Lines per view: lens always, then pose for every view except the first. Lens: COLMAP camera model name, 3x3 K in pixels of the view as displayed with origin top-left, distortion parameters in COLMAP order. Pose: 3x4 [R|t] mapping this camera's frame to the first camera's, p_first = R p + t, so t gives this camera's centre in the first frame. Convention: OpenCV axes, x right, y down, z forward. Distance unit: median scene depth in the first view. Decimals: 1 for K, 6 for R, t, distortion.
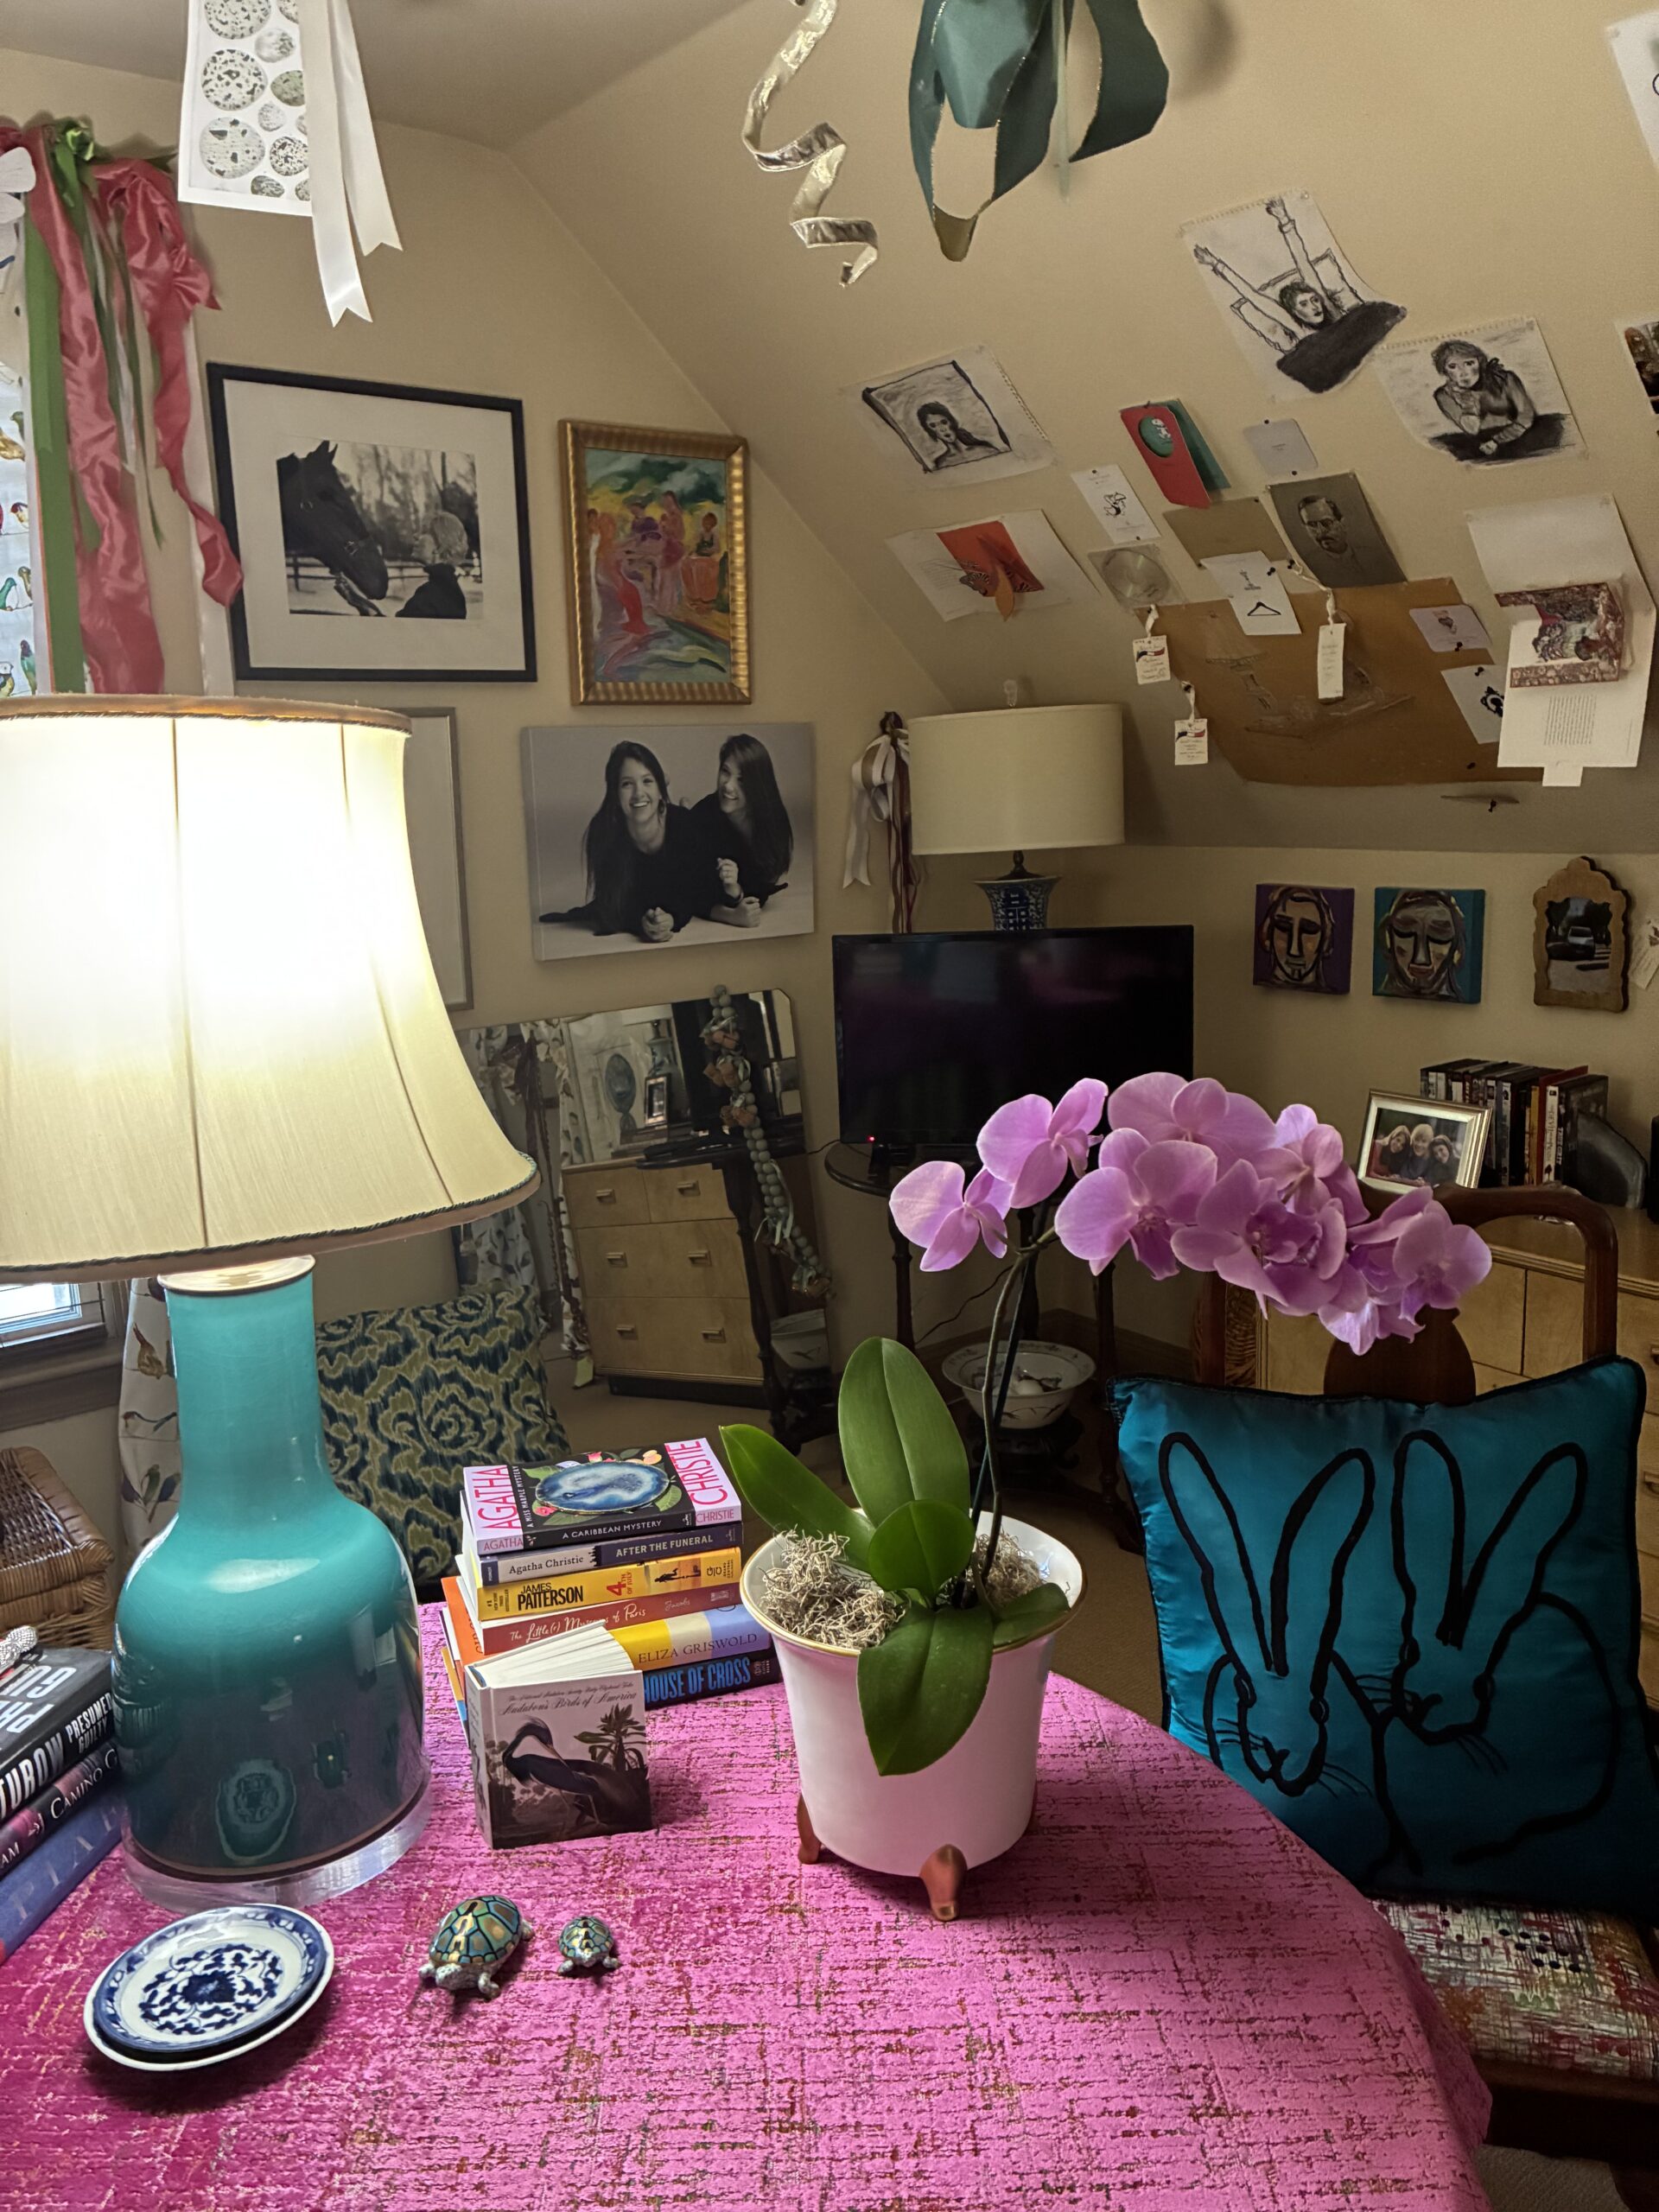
lens RADIAL K [[1701.1, 0, 829.5], [0, 1701.1, 1106.0], [0, 0, 1]] dist [0.017285, 0.009912]
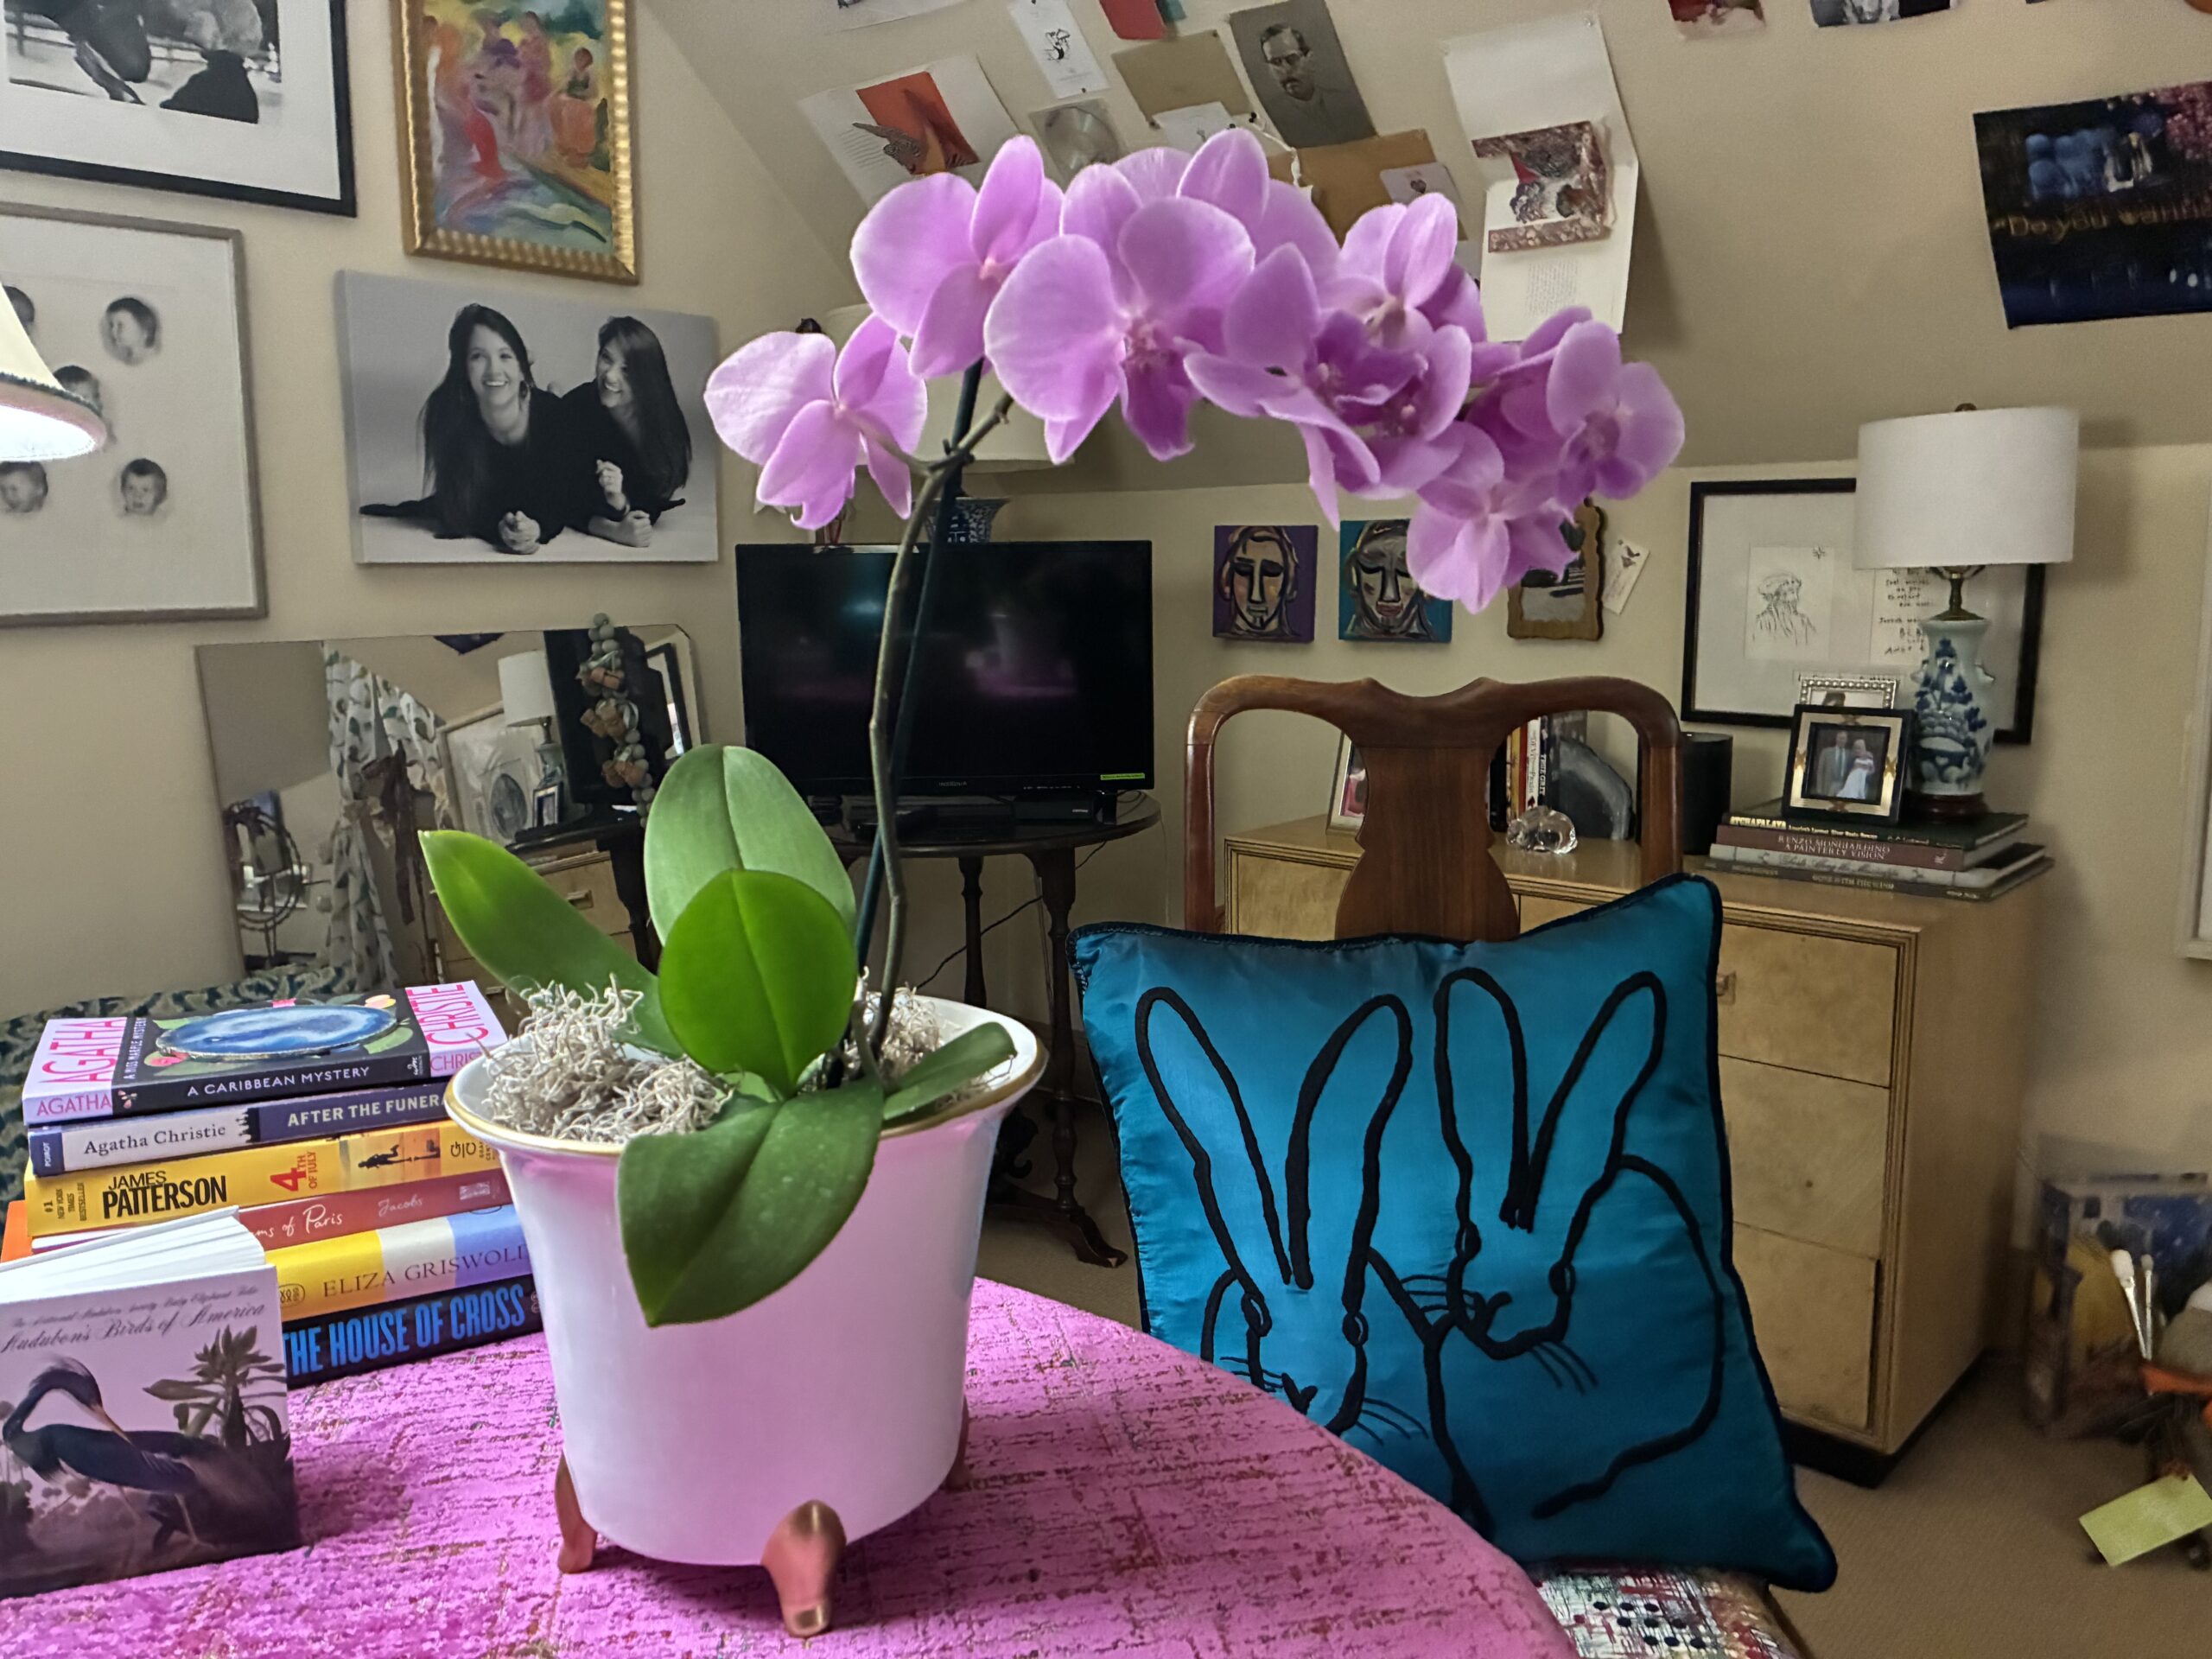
lens RADIAL K [[1666.0, 0, 1143.3], [0, 1666.0, 825.9], [0, 0, 1]] dist [0.046770, -0.058701]
pose [[0.976933, -0.003213, 0.213522, 0.039367], [0.015159, 0.998408, -0.054333, 0.158897], [-0.213007, 0.056316, 0.975426, 0.274028]]
